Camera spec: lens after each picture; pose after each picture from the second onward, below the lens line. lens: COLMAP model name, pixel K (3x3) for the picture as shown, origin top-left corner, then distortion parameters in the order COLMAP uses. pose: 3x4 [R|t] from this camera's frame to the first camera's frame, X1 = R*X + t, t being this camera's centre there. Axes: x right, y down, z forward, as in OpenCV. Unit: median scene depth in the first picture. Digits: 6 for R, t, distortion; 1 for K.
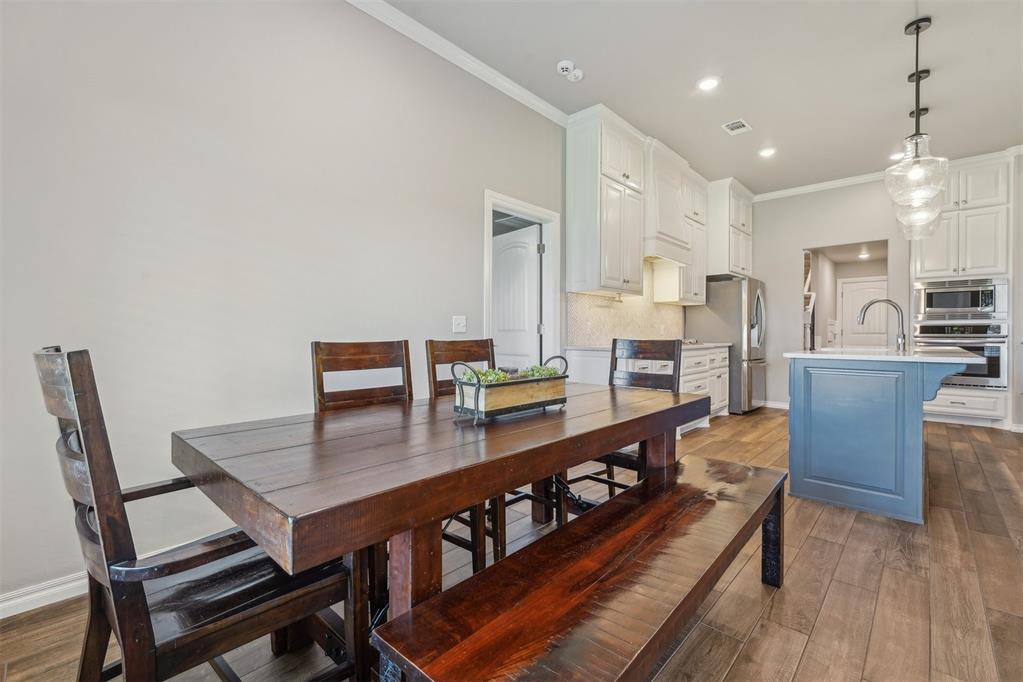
lens RADIAL K [[446.3, 0, 504.9], [0, 446.3, 335.2], [0, 0, 1]] dist [-0.000815, -0.001543]
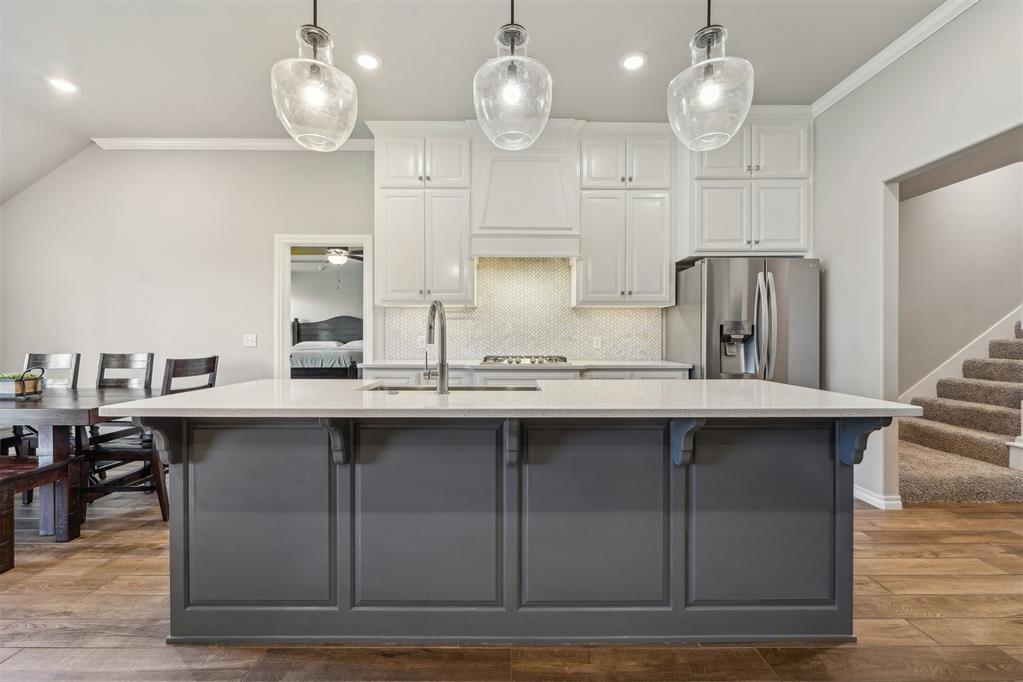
lens RADIAL K [[413.4, 0, 510.7], [0, 413.4, 337.0], [0, 0, 1]] dist [0.003292, -0.000629]
pose [[0.686822, 0.001094, -0.726825, 0.854313], [-0.003594, 0.999992, -0.001892, -0.021742], [0.726817, 0.003912, 0.686820, 0.455311]]
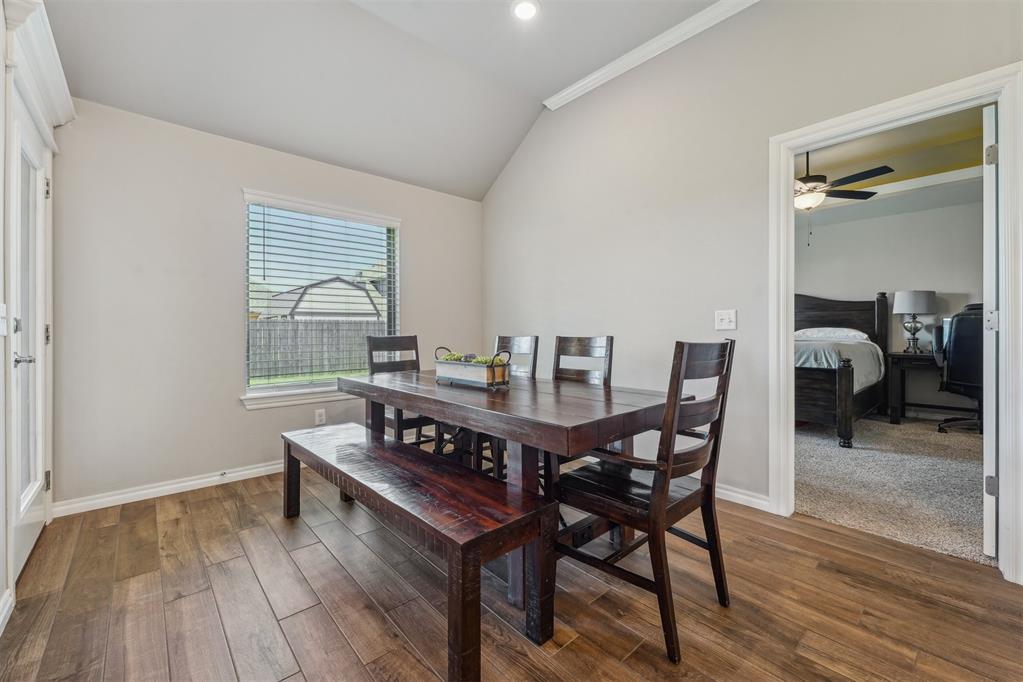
lens RADIAL K [[413.4, 0, 509.7], [0, 413.4, 330.0], [0, 0, 1]] dist [0.003292, -0.000629]
pose [[-0.081632, -0.004860, -0.996651, 0.460020], [-0.001286, 0.999988, -0.004771, -0.000206], [0.996662, 0.000892, -0.081637, 0.417614]]
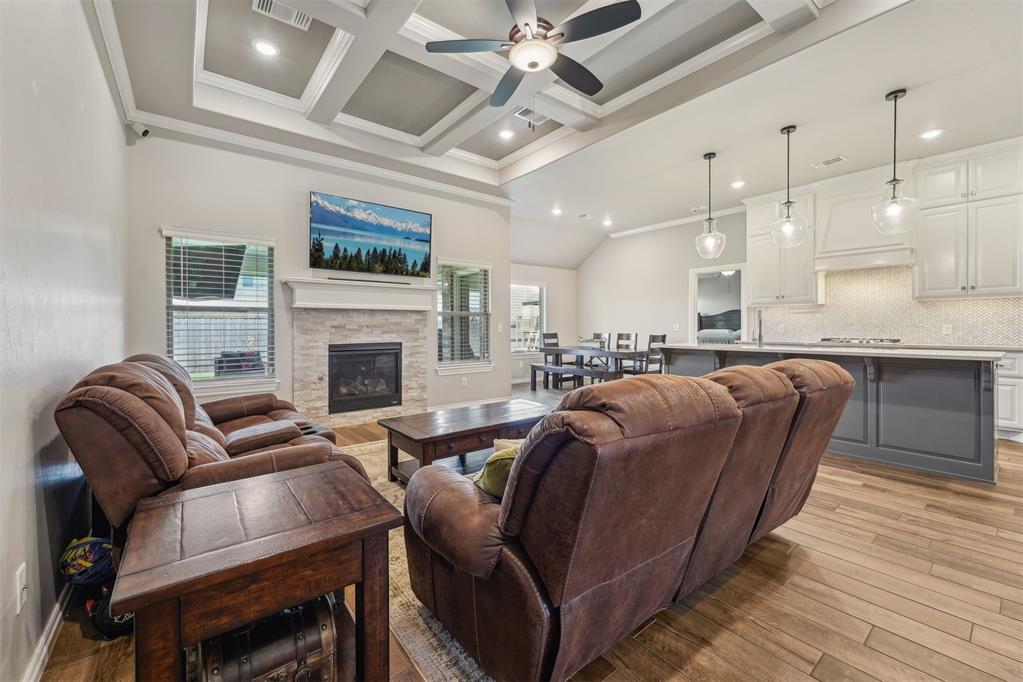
lens RADIAL K [[413.4, 0, 513.4], [0, 413.4, 327.3], [0, 0, 1]] dist [0.003292, -0.000629]
pose [[-0.137795, 0.001659, -0.990459, 1.465232], [0.000243, 0.999999, 0.001642, -0.019034], [0.990461, -0.000015, -0.137795, 0.267435]]
